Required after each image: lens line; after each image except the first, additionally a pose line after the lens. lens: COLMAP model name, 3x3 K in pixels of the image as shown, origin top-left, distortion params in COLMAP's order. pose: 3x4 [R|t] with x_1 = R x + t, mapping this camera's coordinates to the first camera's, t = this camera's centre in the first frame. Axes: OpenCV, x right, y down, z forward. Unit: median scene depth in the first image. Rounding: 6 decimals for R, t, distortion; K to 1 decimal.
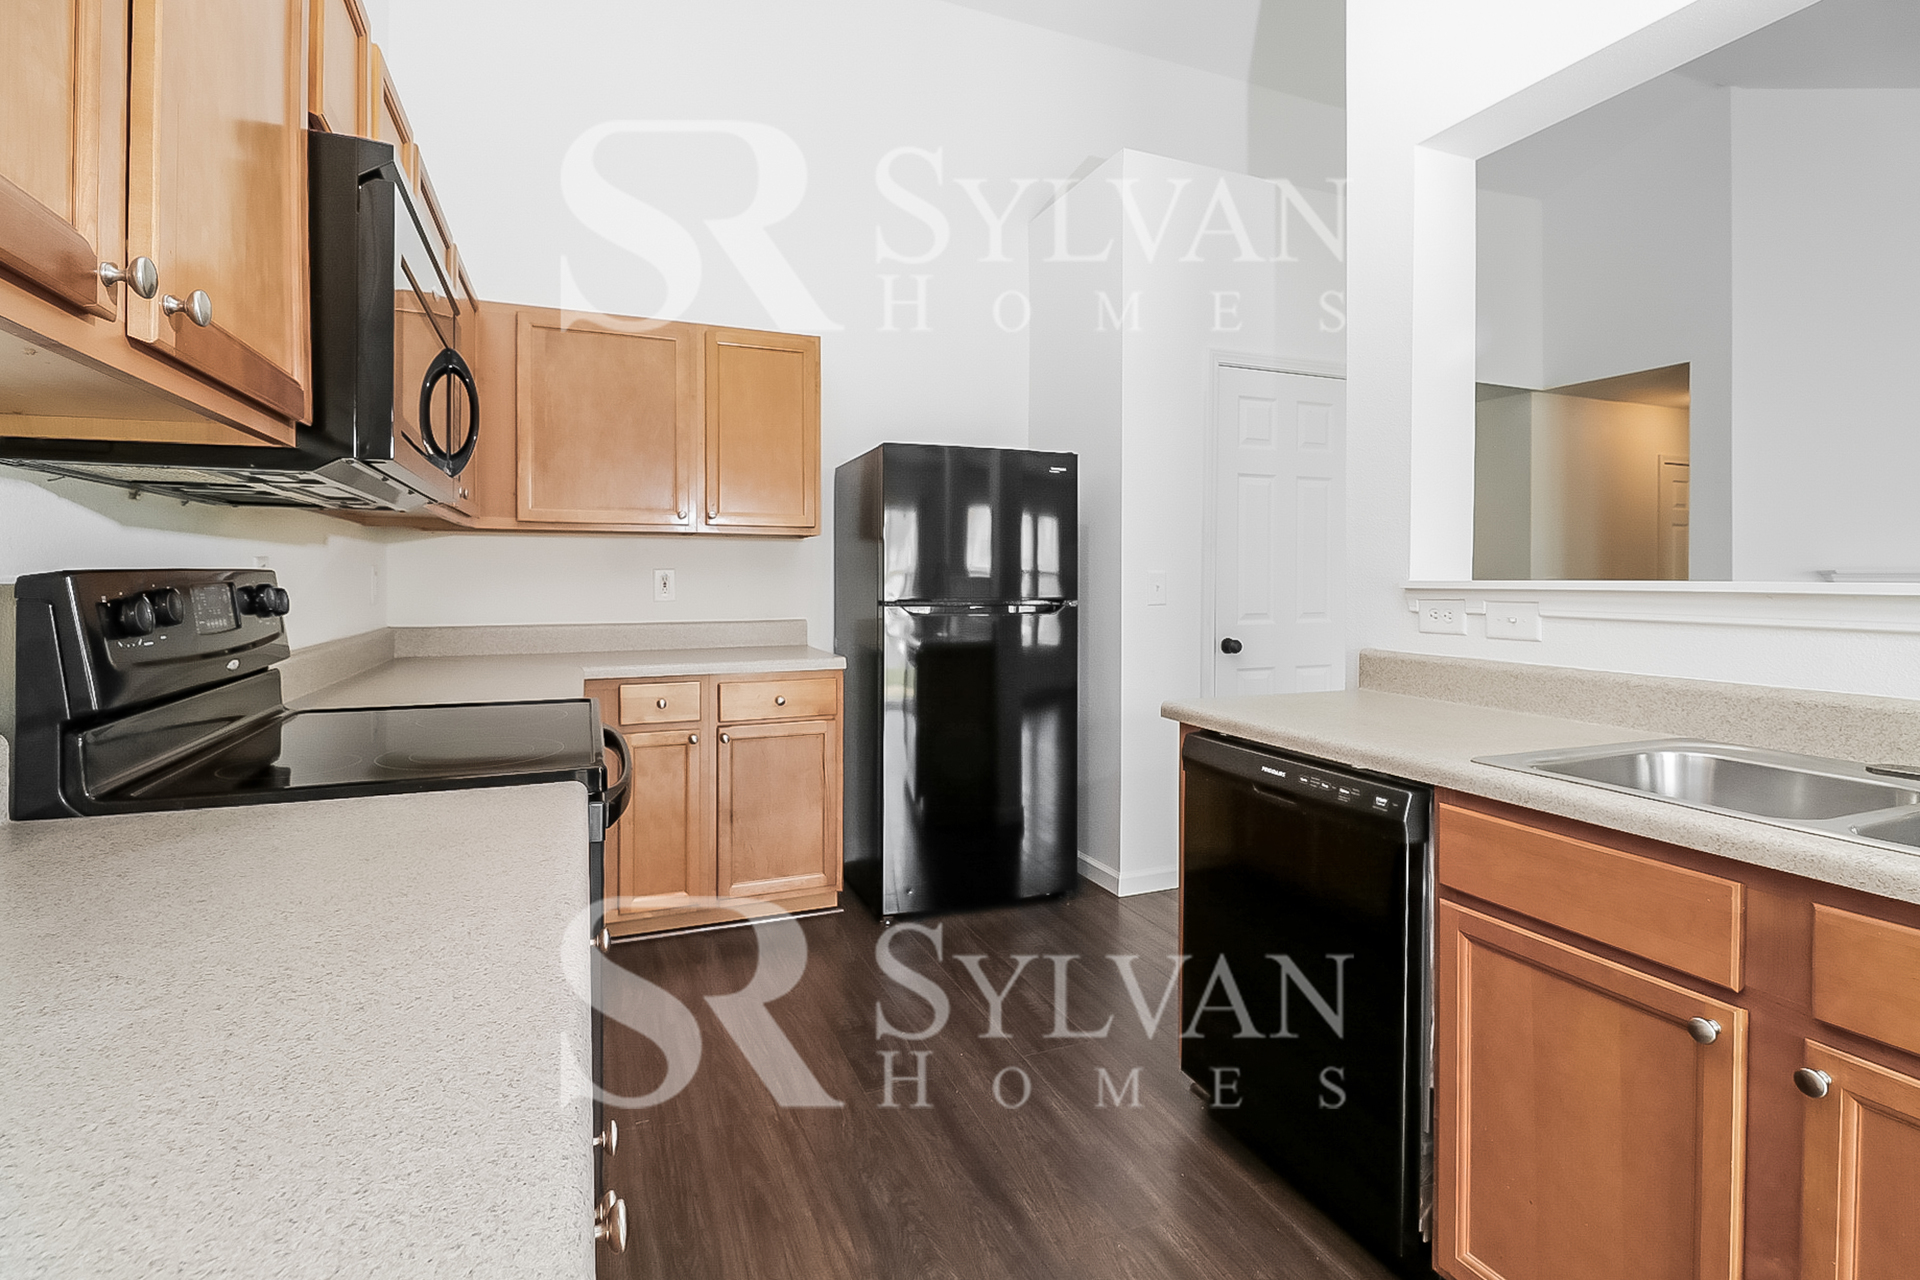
lens RADIAL K [[910.8, 0, 958.4], [0, 910.8, 578.6], [0, 0, 1]] dist [-0.000114, -0.000087]
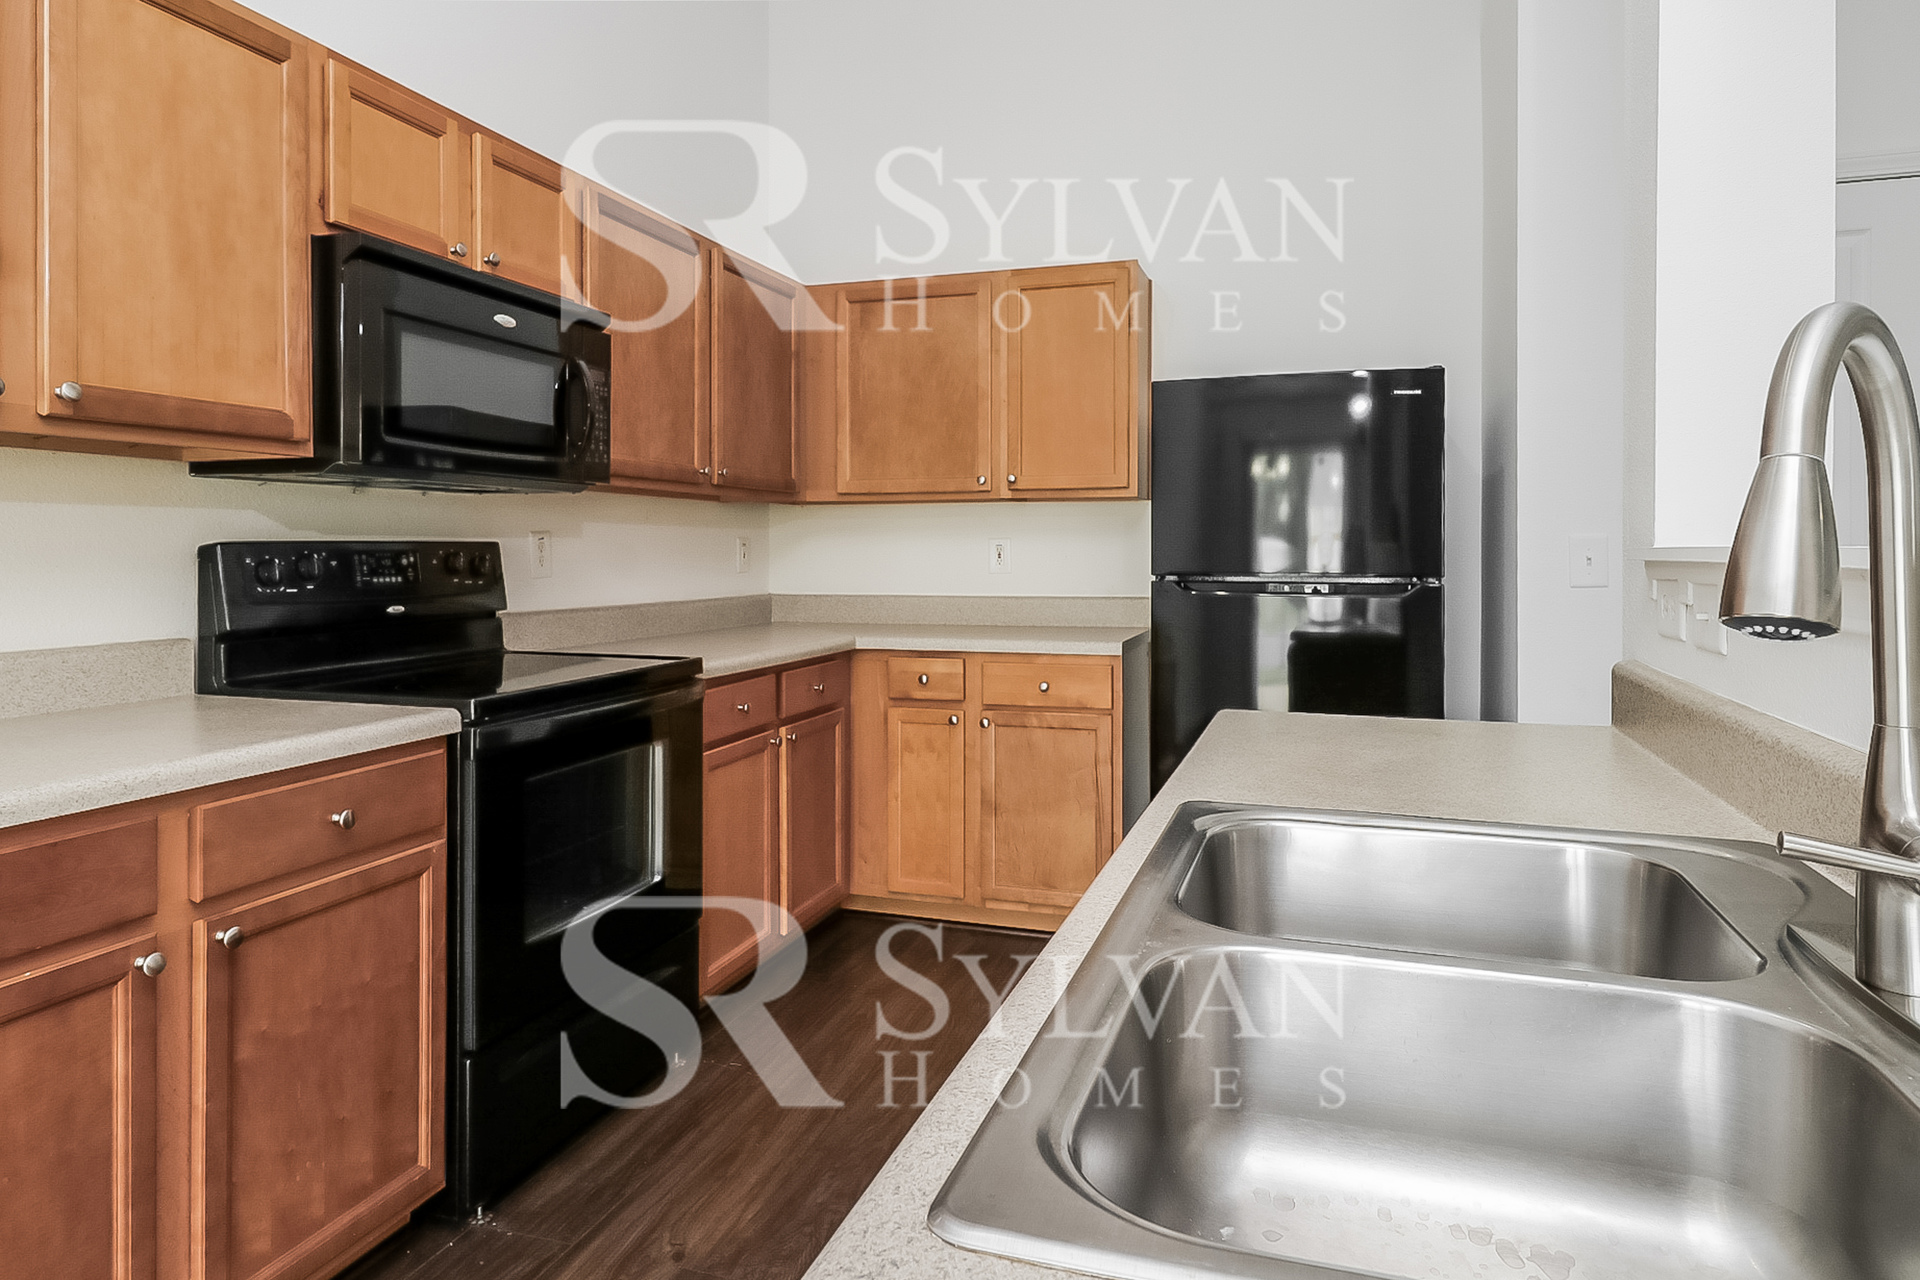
lens RADIAL K [[1148.1, 0, 958.8], [0, 1148.1, 548.9], [0, 0, 1]] dist [-0.000045, 0.000203]
pose [[0.757457, -0.003056, -0.652878, 0.469439], [0.001855, 0.999995, -0.002528, 0.003415], [0.652882, 0.000704, 0.757459, 0.107370]]
